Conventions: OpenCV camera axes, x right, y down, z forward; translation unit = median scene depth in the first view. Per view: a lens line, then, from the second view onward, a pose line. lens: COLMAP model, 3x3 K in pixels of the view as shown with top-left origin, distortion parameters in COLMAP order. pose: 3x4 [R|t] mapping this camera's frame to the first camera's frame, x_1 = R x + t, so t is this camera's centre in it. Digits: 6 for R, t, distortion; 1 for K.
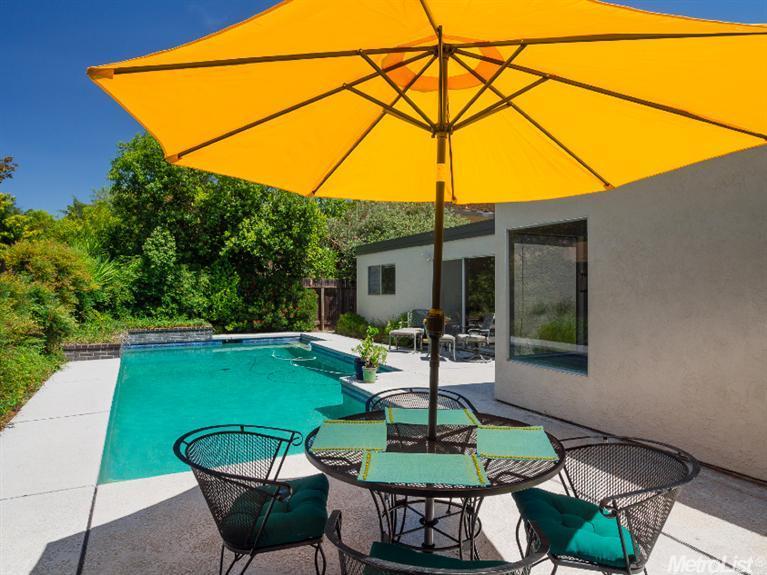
lens RADIAL K [[473.8, 0, 380.6], [0, 473.8, 290.0], [0, 0, 1]] dist [-0.003382, -0.001617]
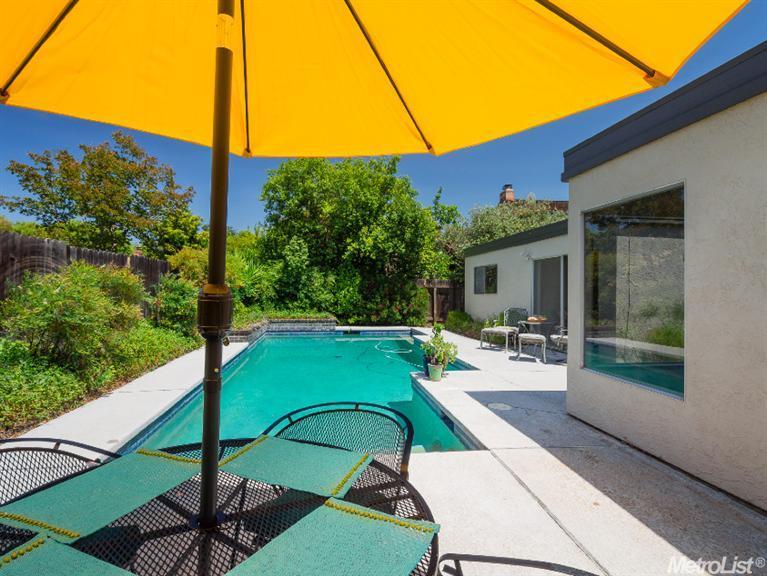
lens RADIAL K [[402.0, 0, 377.1], [0, 402.0, 288.7], [0, 0, 1]] dist [0.006488, -0.001948]
pose [[0.947639, 0.007280, -0.319260, 0.061358], [-0.009677, 0.999936, -0.005922, 0.006320], [0.319197, 0.008702, 0.947648, 0.085340]]
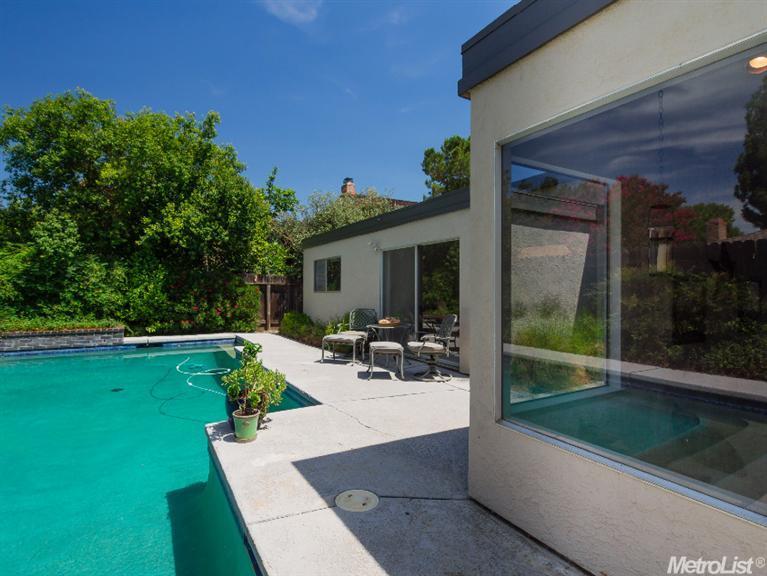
lens RADIAL K [[402.0, 0, 381.7], [0, 402.0, 285.8], [0, 0, 1]] dist [0.006488, -0.001948]
pose [[0.997113, 0.005749, 0.075713, 0.049251], [-0.004882, 0.999920, -0.011631, 0.007678], [-0.075774, 0.011227, 0.997062, 0.246796]]
